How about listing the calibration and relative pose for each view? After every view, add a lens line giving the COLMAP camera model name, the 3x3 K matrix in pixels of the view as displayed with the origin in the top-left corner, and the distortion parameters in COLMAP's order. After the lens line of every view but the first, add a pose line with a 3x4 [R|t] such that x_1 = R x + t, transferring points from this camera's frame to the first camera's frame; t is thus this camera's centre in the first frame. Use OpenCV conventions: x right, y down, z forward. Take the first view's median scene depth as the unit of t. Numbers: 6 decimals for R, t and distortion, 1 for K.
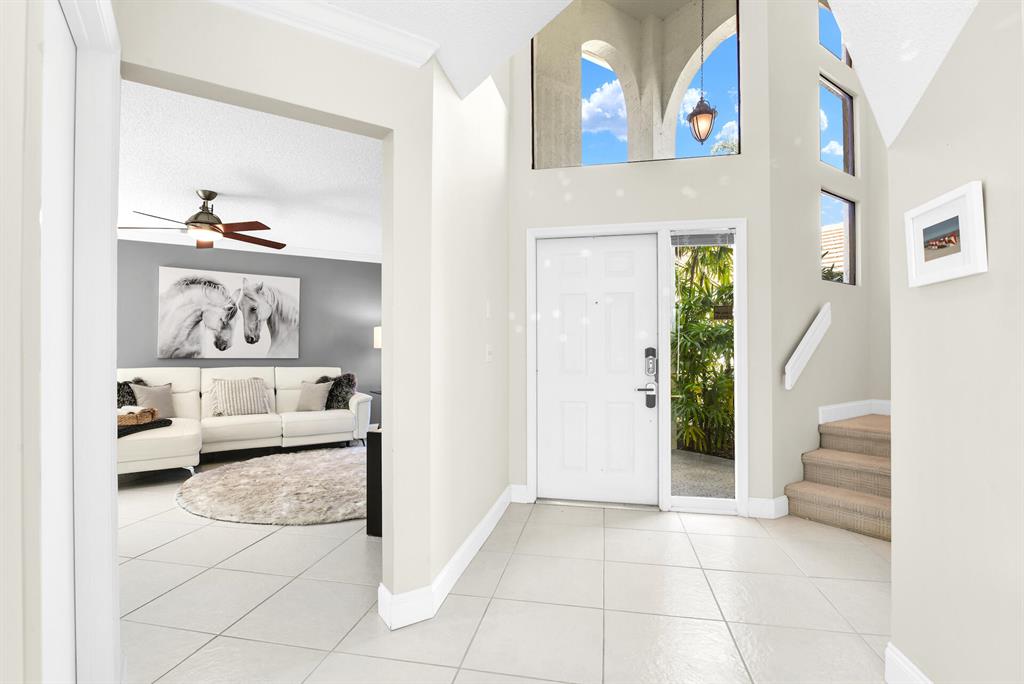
lens RADIAL K [[479.2, 0, 507.2], [0, 479.2, 337.7], [0, 0, 1]] dist [-0.021371, 0.001263]
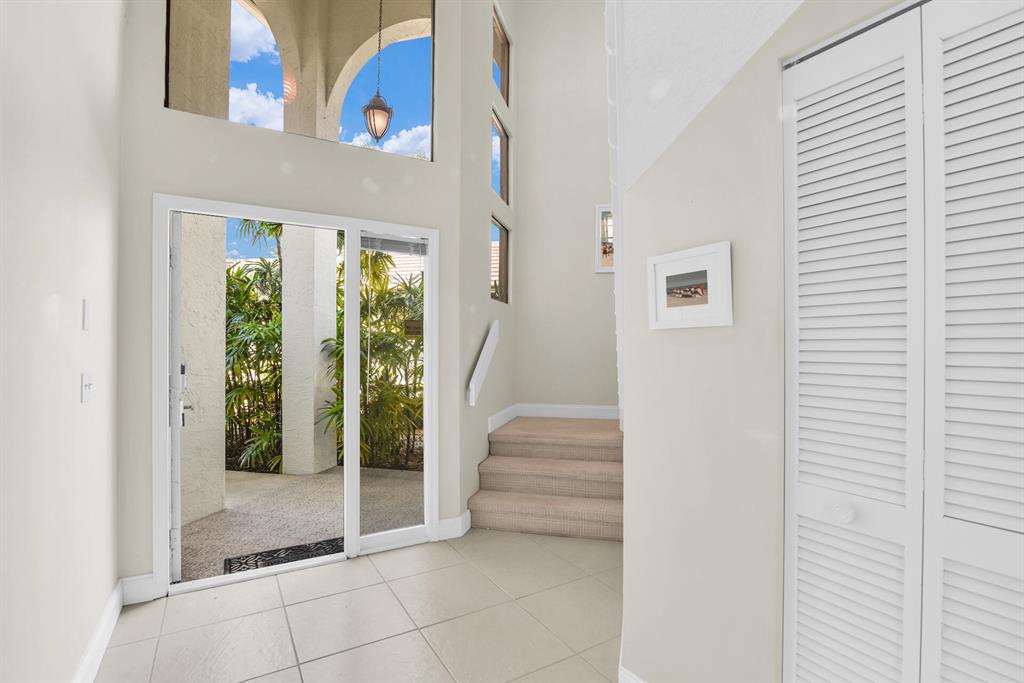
lens RADIAL K [[479.2, 0, 512.4], [0, 479.2, 342.1], [0, 0, 1]] dist [-0.021371, 0.001263]
pose [[0.735741, 0.009387, 0.677198, -0.040437], [-0.018865, 0.999800, 0.006636, -0.033896], [-0.677000, -0.017658, 0.735771, 0.179492]]
